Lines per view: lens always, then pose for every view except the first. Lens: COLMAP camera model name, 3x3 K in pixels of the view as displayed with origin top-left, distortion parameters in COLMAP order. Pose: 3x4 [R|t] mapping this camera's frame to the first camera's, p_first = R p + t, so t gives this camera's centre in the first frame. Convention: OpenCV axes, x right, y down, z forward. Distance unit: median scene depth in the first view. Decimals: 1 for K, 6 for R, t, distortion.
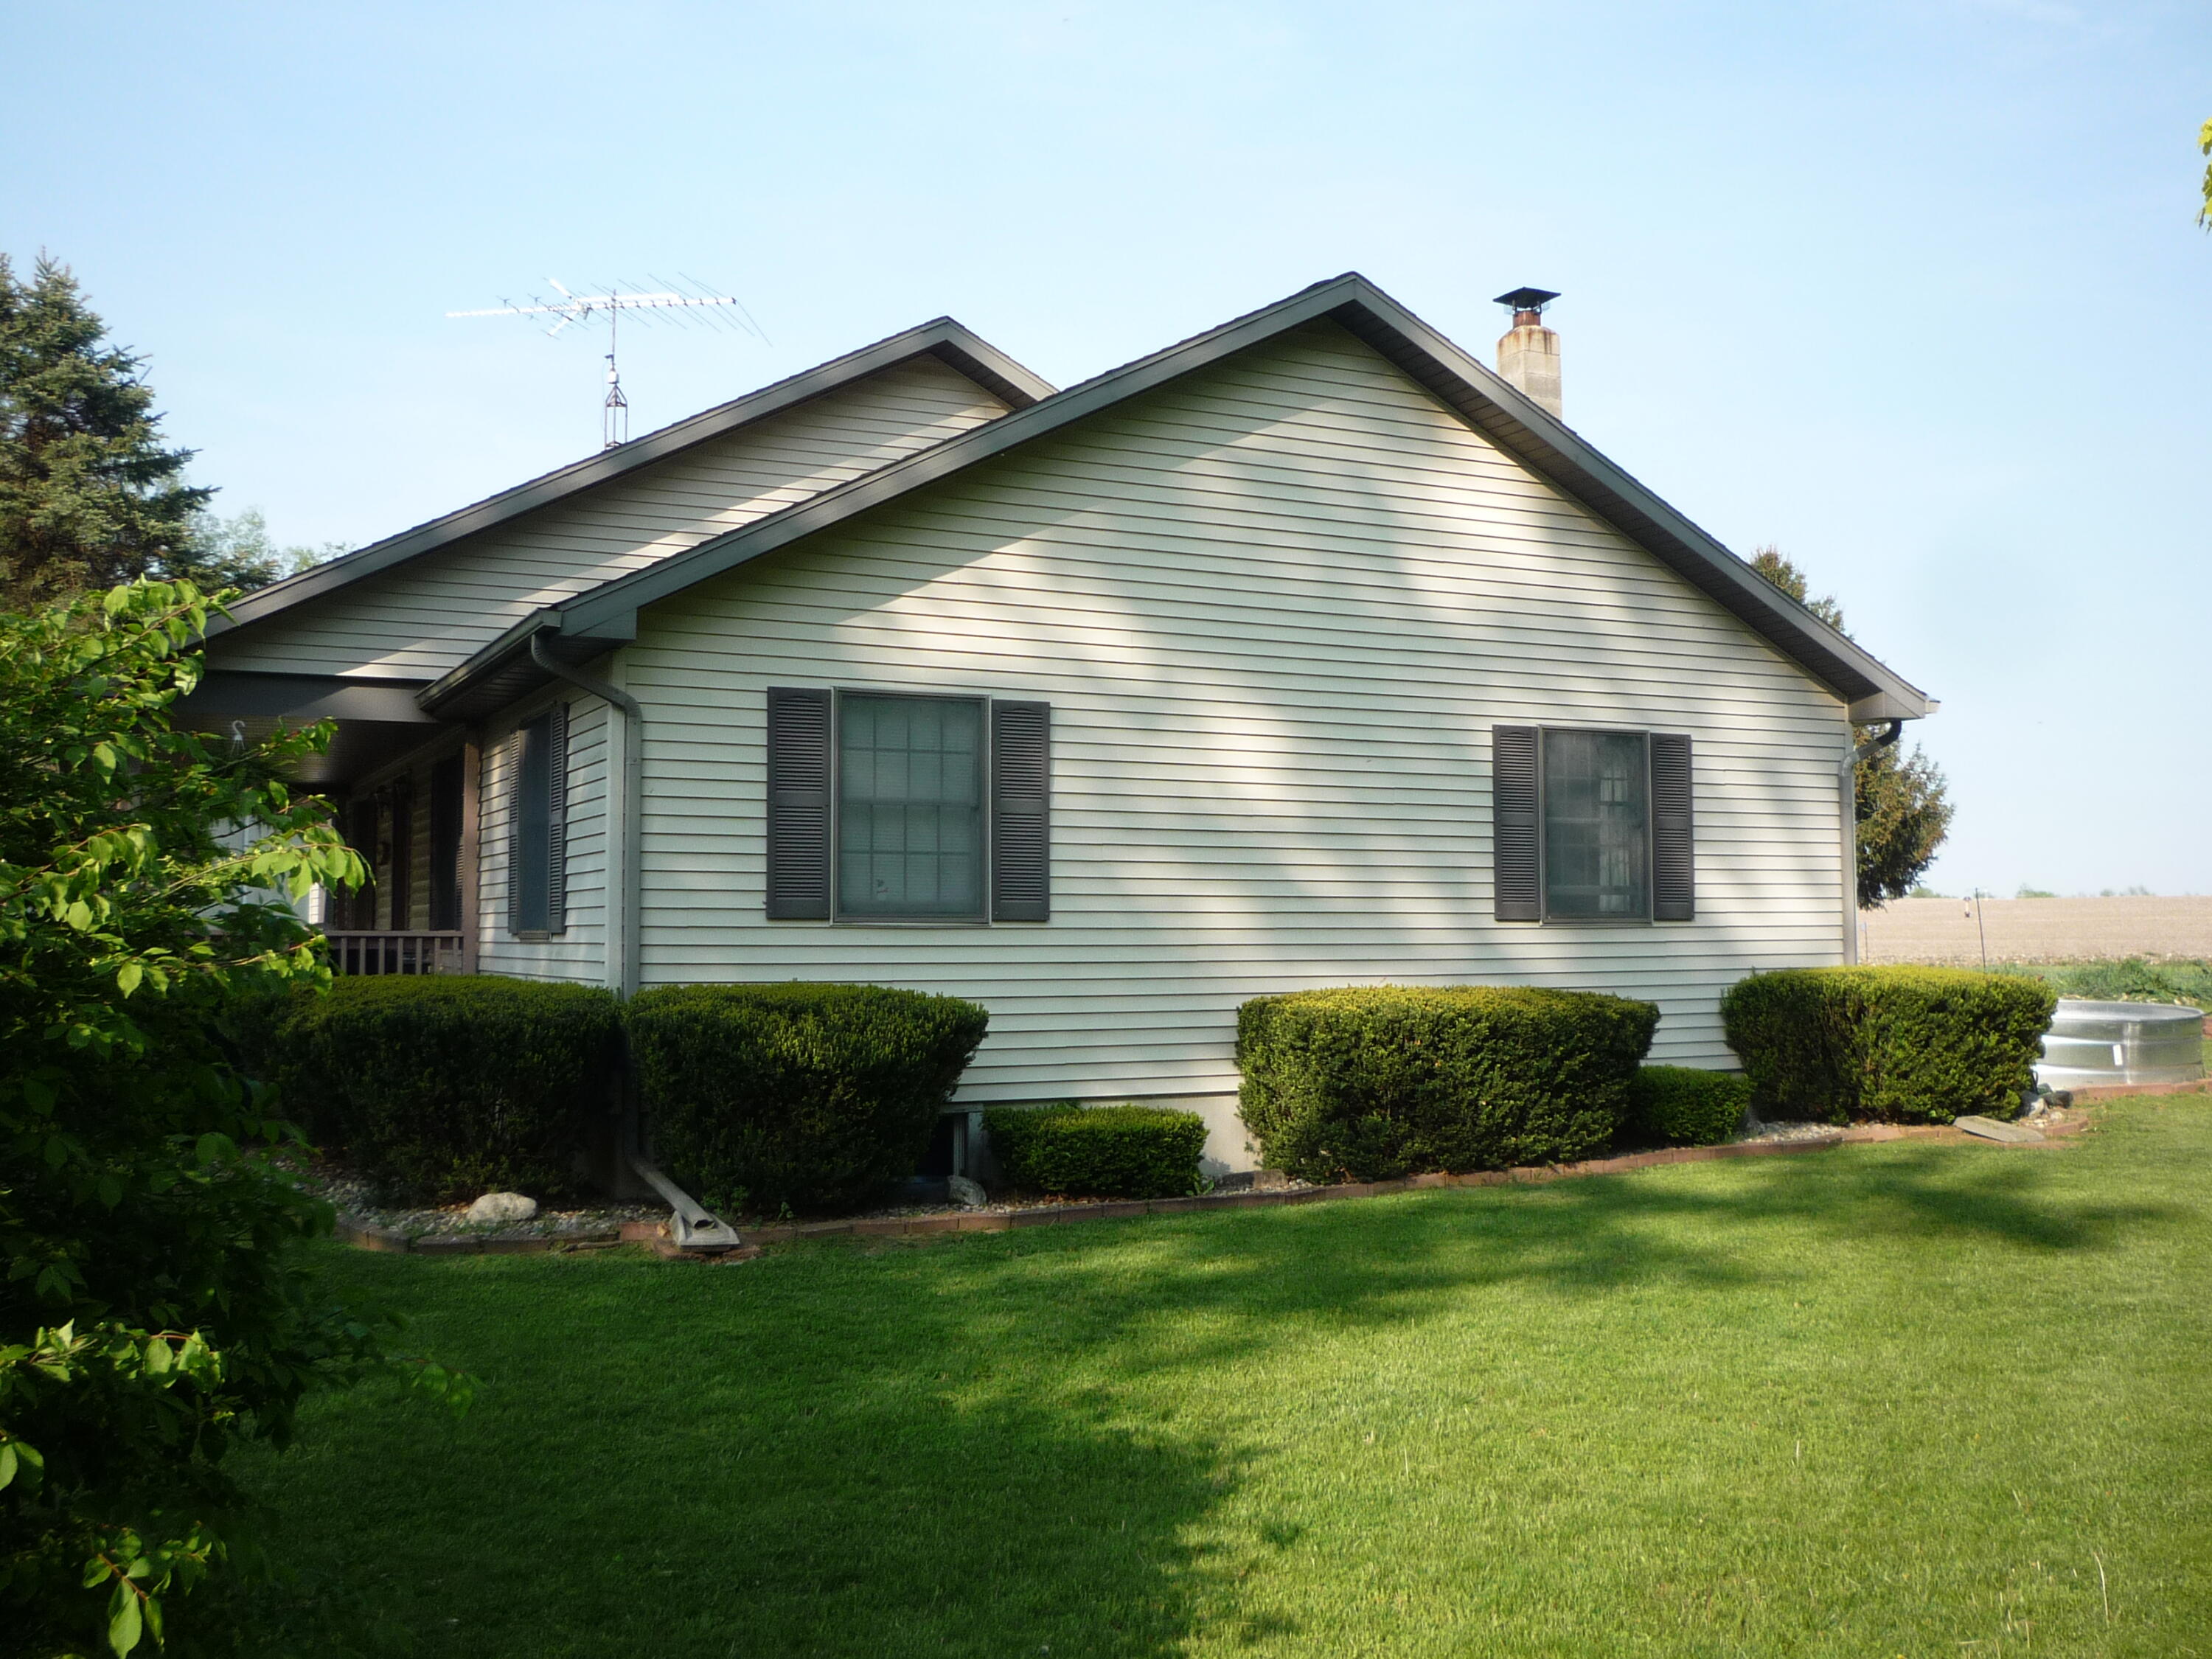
lens RADIAL K [[2110.1, 0, 1106.0], [0, 2110.1, 829.5], [0, 0, 1]] dist [0.014090, 0.035527]
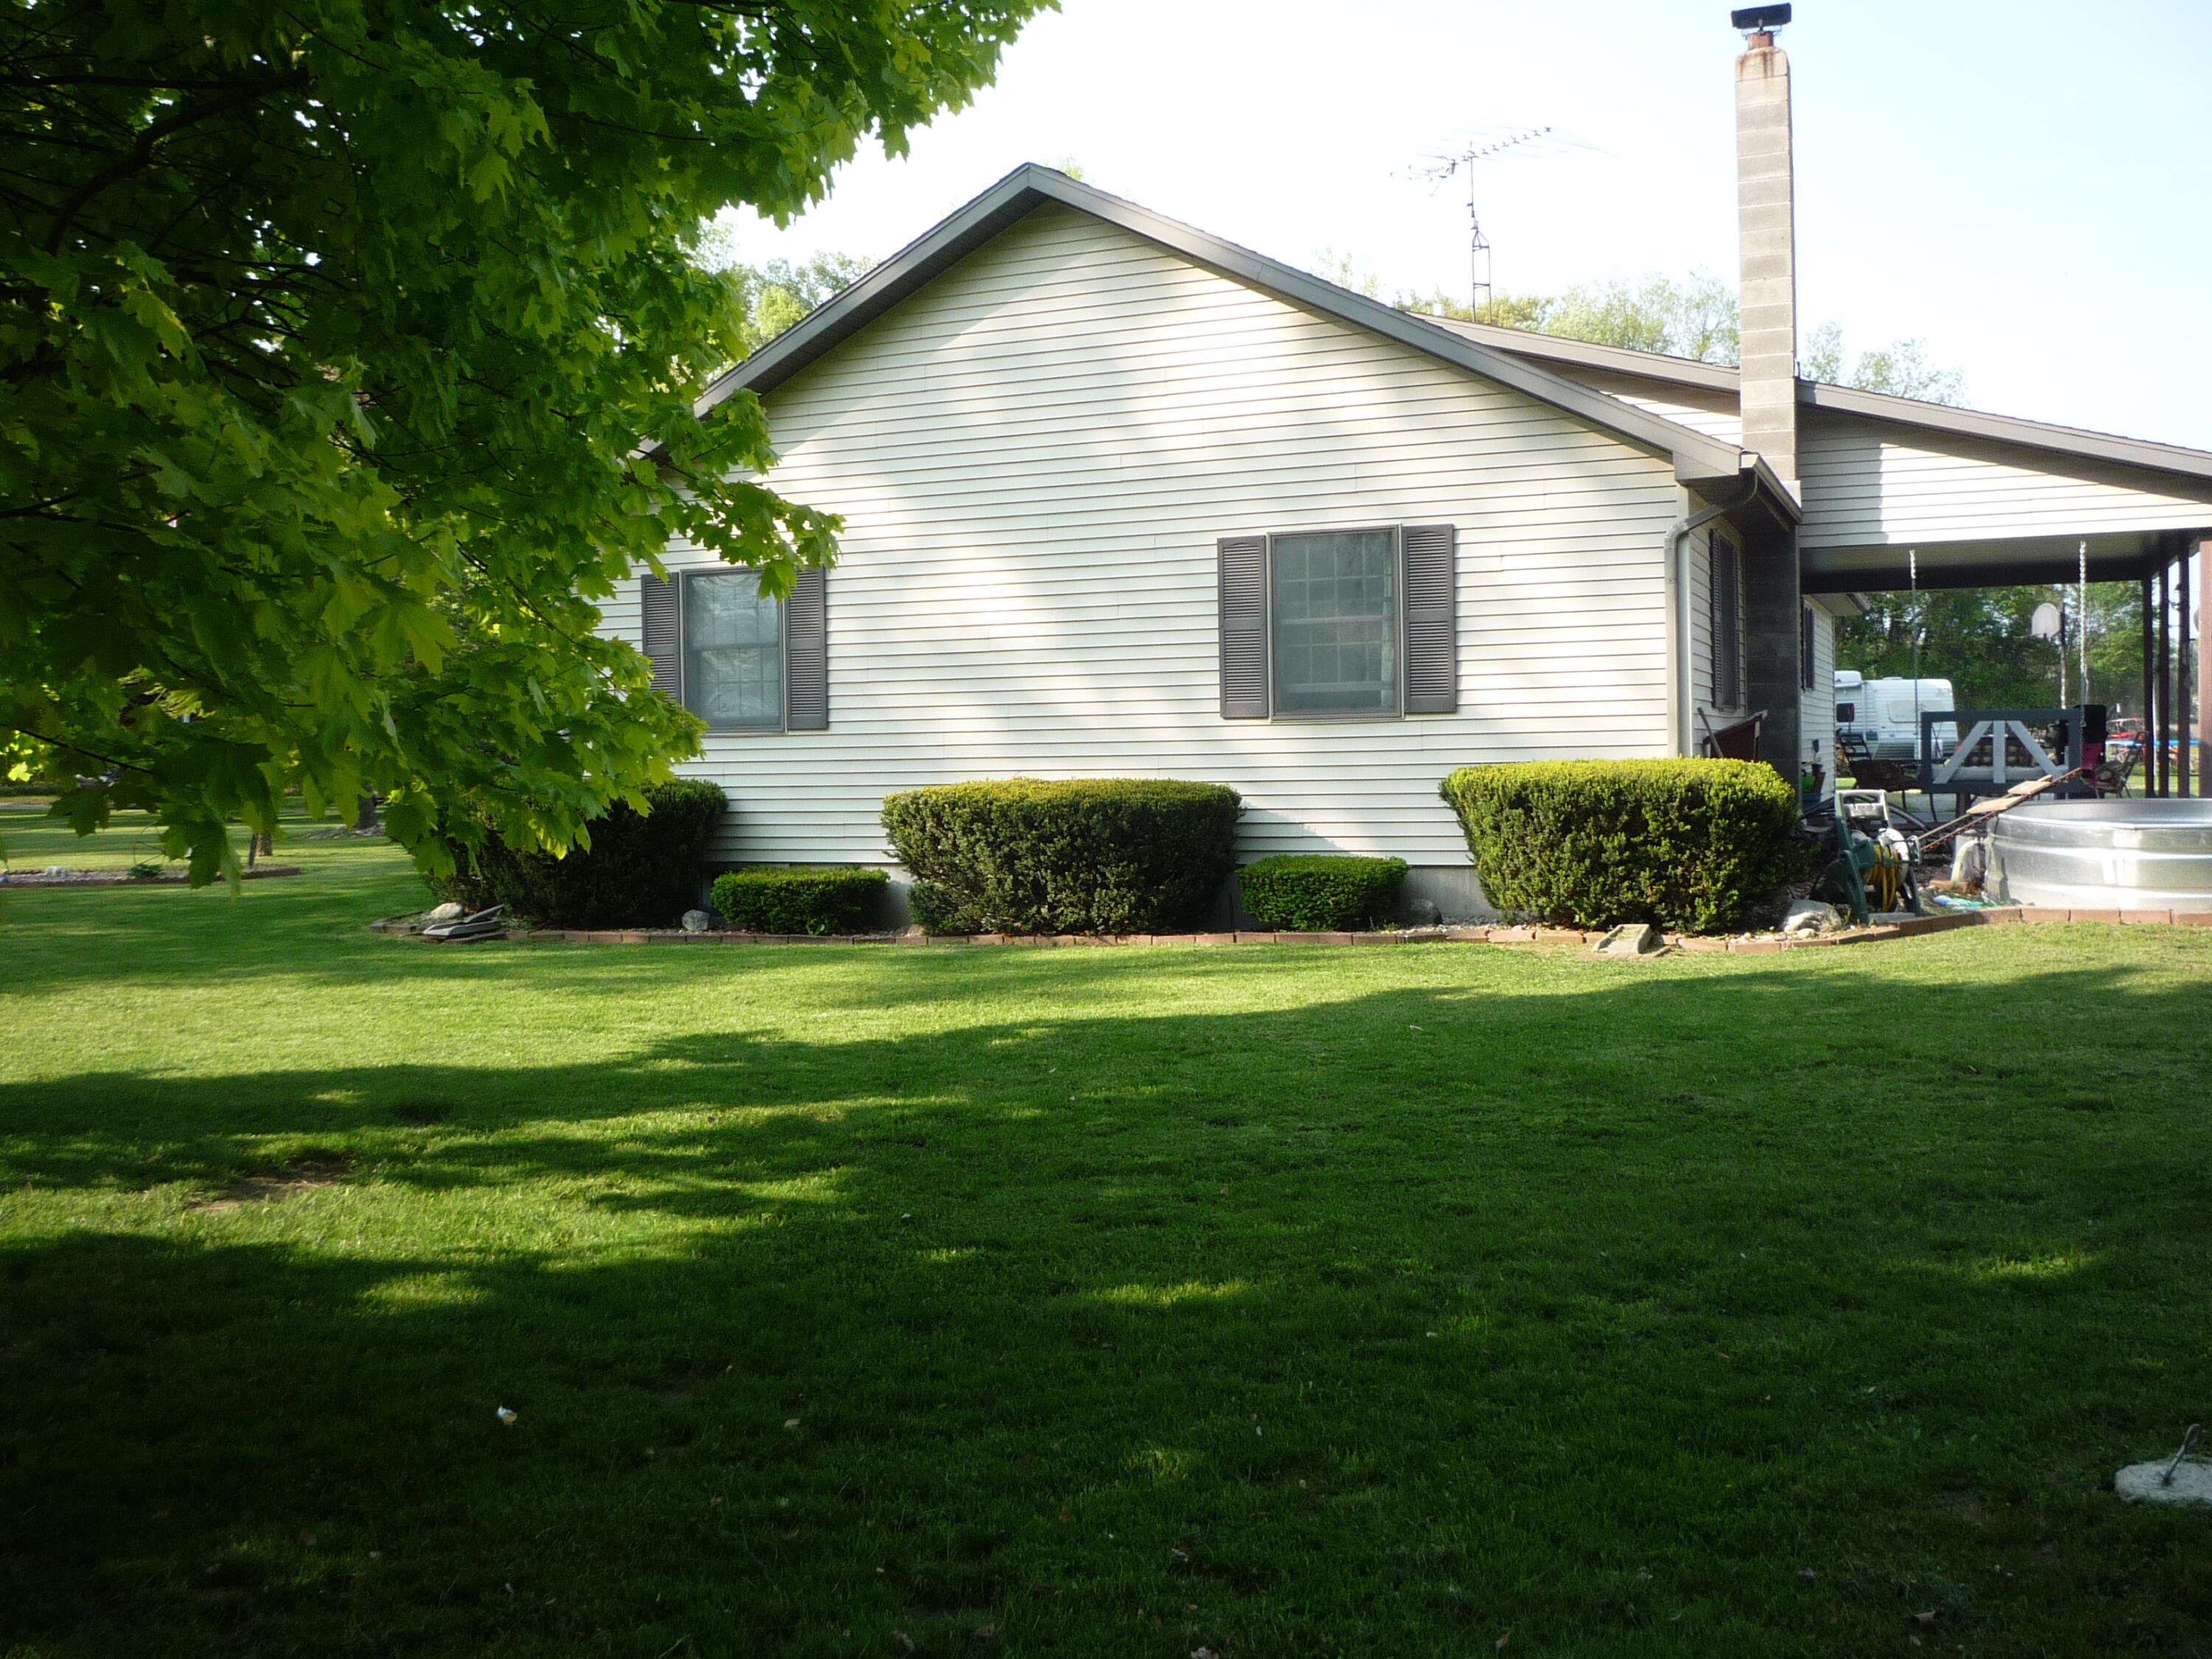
lens RADIAL K [[2042.4, 0, 1106.0], [0, 2042.4, 829.5], [0, 0, 1]] dist [-0.051475, 0.004871]
pose [[0.644038, 0.023740, -0.764625, 0.954022], [0.058346, 0.995083, 0.080040, 0.012070], [0.762765, -0.096162, 0.639486, 0.272074]]
